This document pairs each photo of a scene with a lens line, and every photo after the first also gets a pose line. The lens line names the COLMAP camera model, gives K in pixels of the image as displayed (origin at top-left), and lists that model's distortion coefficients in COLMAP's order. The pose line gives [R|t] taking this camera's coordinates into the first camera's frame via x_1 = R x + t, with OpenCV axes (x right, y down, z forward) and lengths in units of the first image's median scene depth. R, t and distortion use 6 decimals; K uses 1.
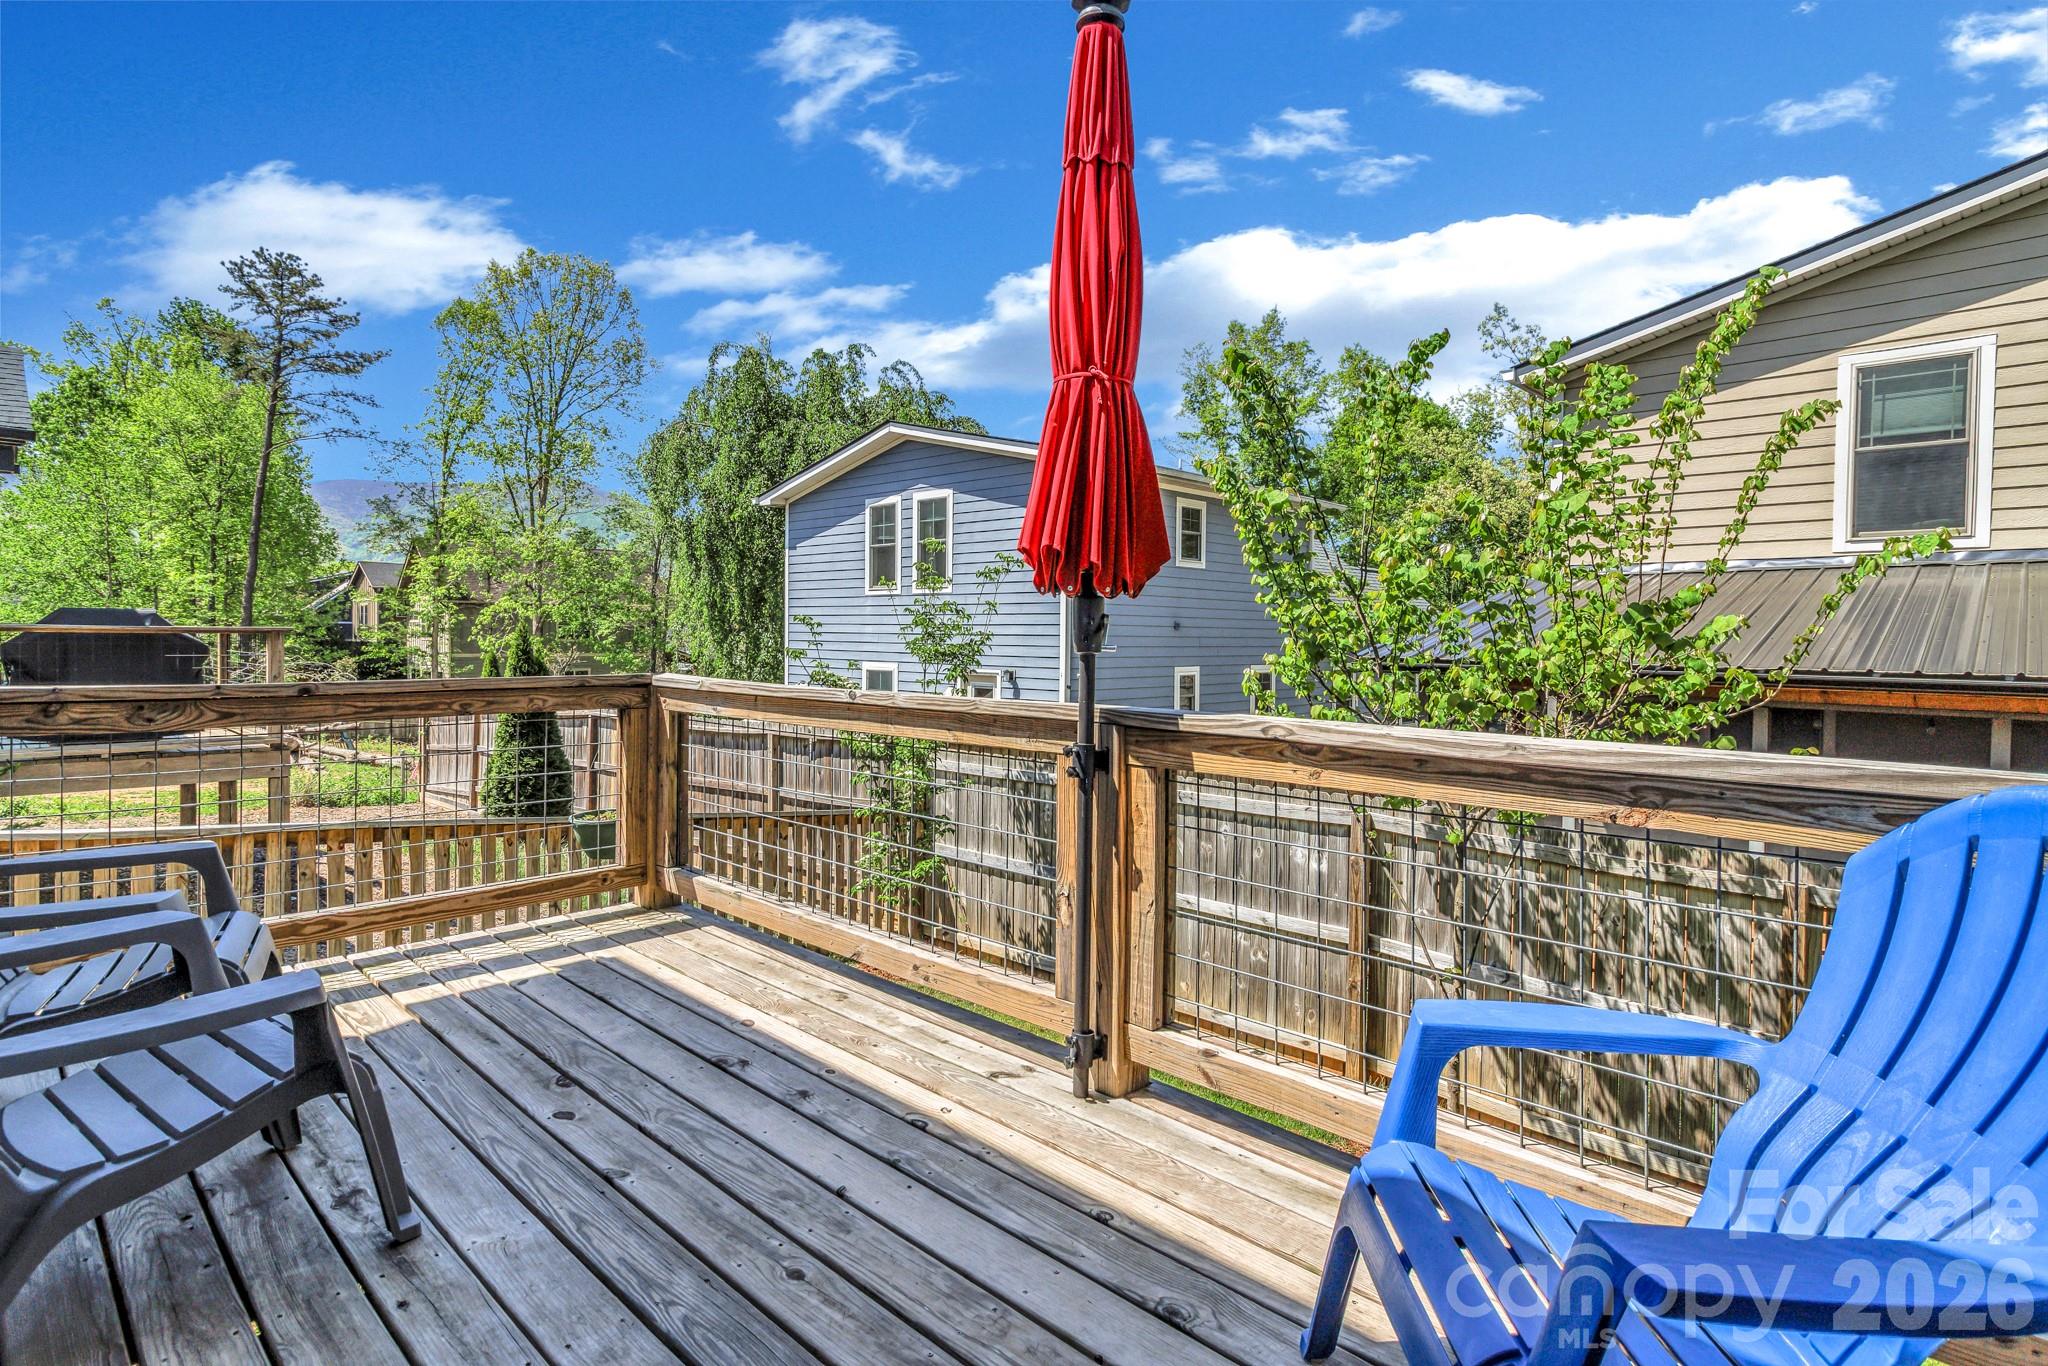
lens RADIAL K [[1042.2, 0, 1029.9], [0, 1042.2, 676.8], [0, 0, 1]] dist [0.000726, -0.000069]
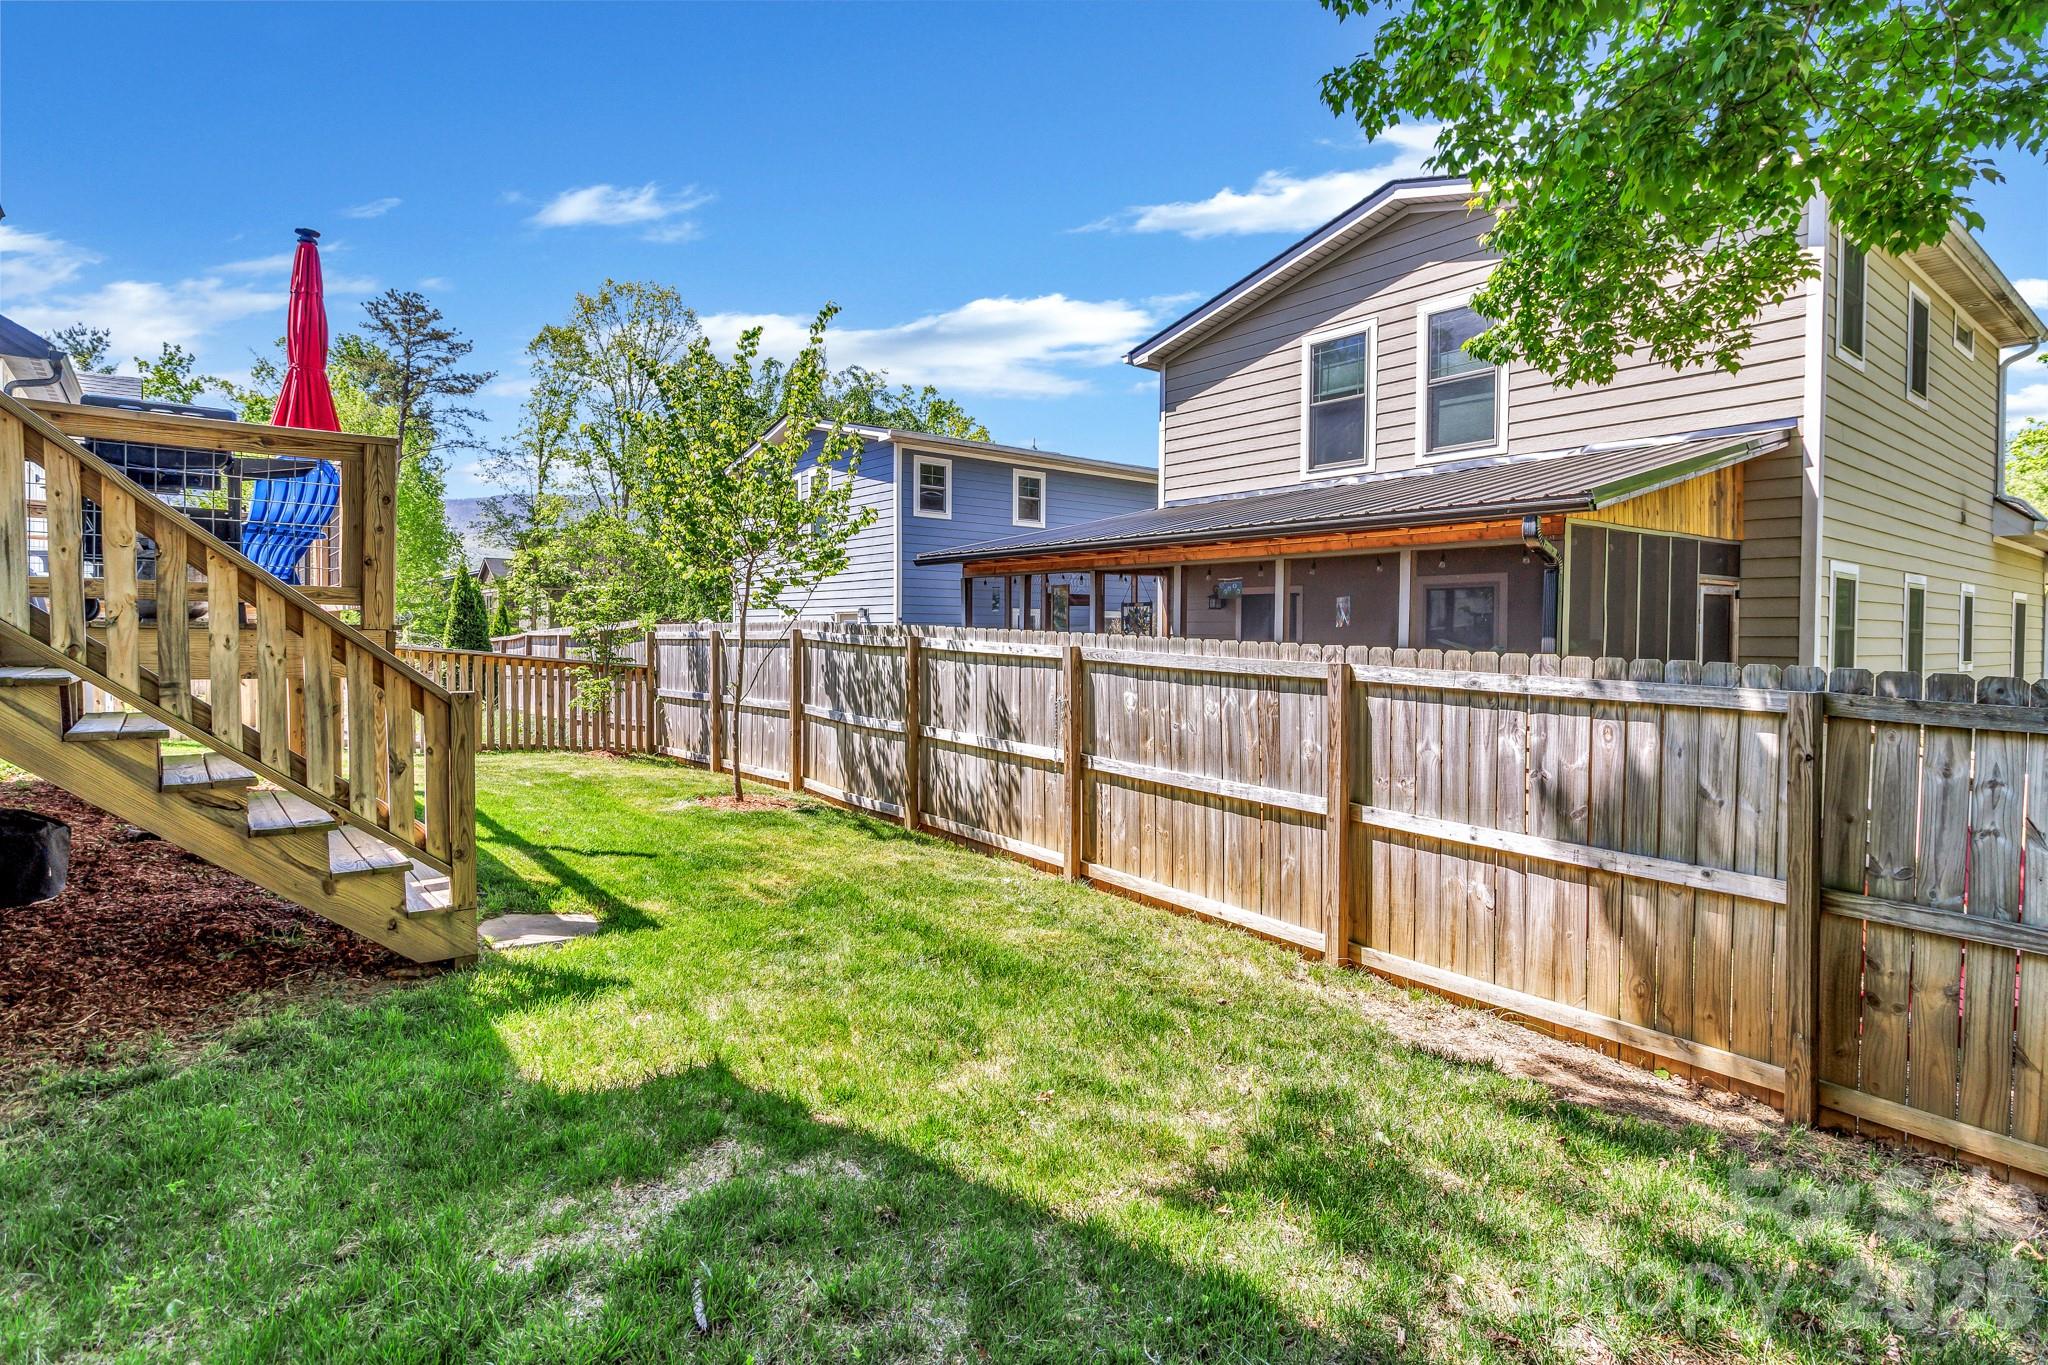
lens RADIAL K [[1042.2, 0, 1018.5], [0, 1042.2, 673.0], [0, 0, 1]] dist [0.000726, -0.000069]
pose [[0.991911, 0.000150, -0.126936, 0.112428], [-0.000628, 0.999993, -0.003728, 0.026492], [0.126935, 0.003777, 0.991904, -0.077084]]
